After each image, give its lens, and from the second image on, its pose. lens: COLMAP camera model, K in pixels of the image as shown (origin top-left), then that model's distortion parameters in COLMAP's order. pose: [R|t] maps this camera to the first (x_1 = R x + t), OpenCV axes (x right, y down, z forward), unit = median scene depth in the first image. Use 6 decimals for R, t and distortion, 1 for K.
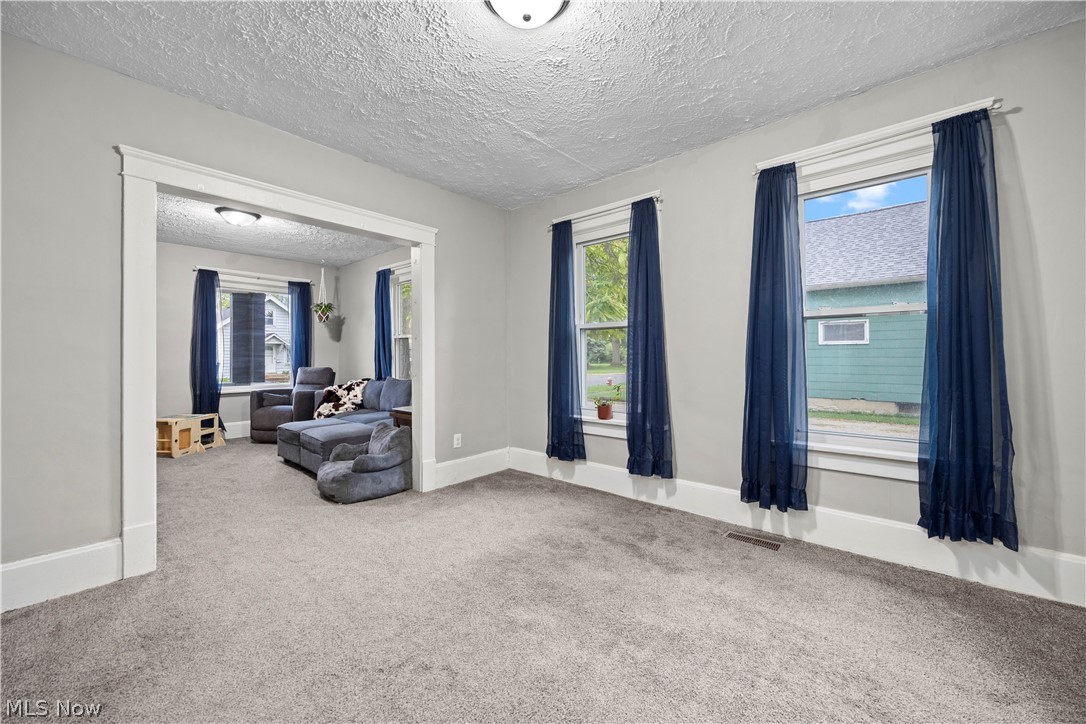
lens RADIAL K [[419.8, 0, 543.7], [0, 419.8, 353.4], [0, 0, 1]] dist [-0.003030, 0.000055]
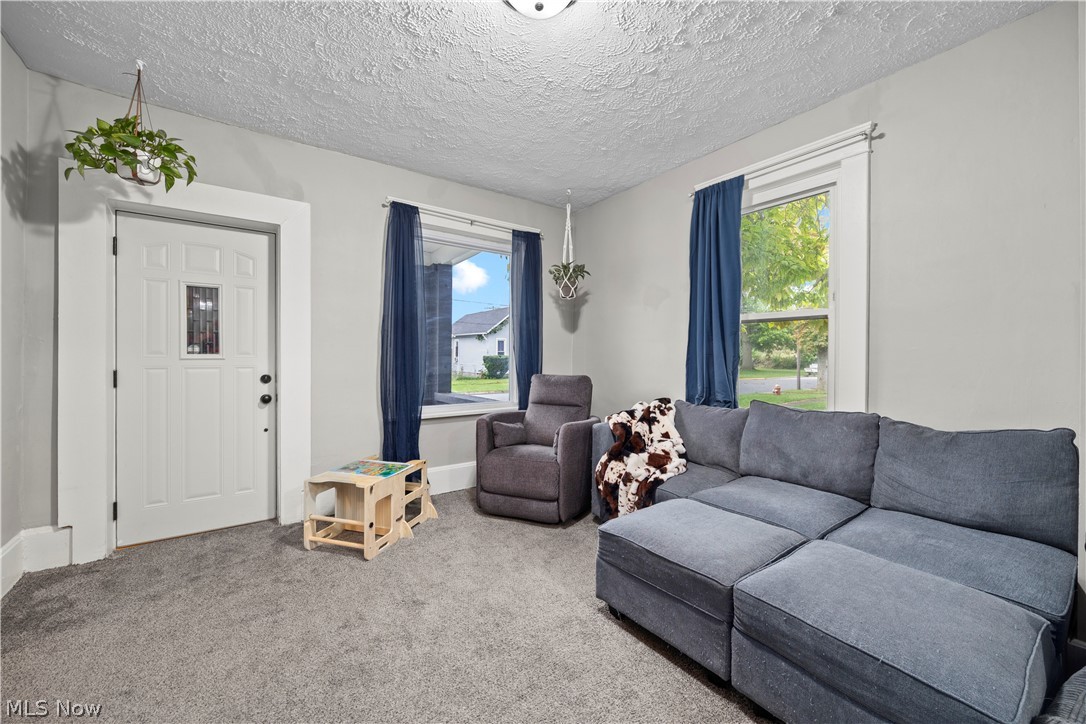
lens RADIAL K [[419.8, 0, 544.8], [0, 419.8, 358.5], [0, 0, 1]] dist [-0.003030, 0.000055]
pose [[0.973600, 0.008380, -0.228108, -0.588363], [-0.006685, 0.999944, 0.008203, 0.008441], [0.228164, -0.006462, 0.973601, 0.589311]]
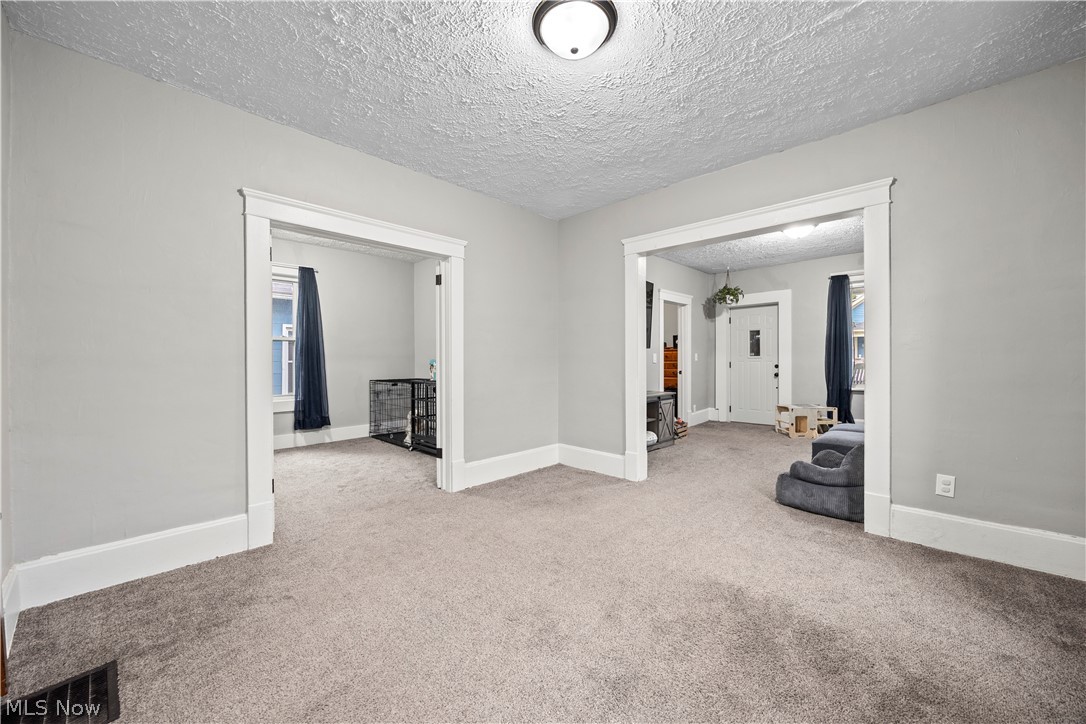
lens RADIAL K [[419.8, 0, 545.6], [0, 419.8, 359.2], [0, 0, 1]] dist [-0.003030, 0.000055]
pose [[-0.045110, 0.006940, -0.998958, 0.390559], [0.012398, 0.999903, 0.006387, 0.001967], [0.998905, -0.012097, -0.045192, 0.350977]]
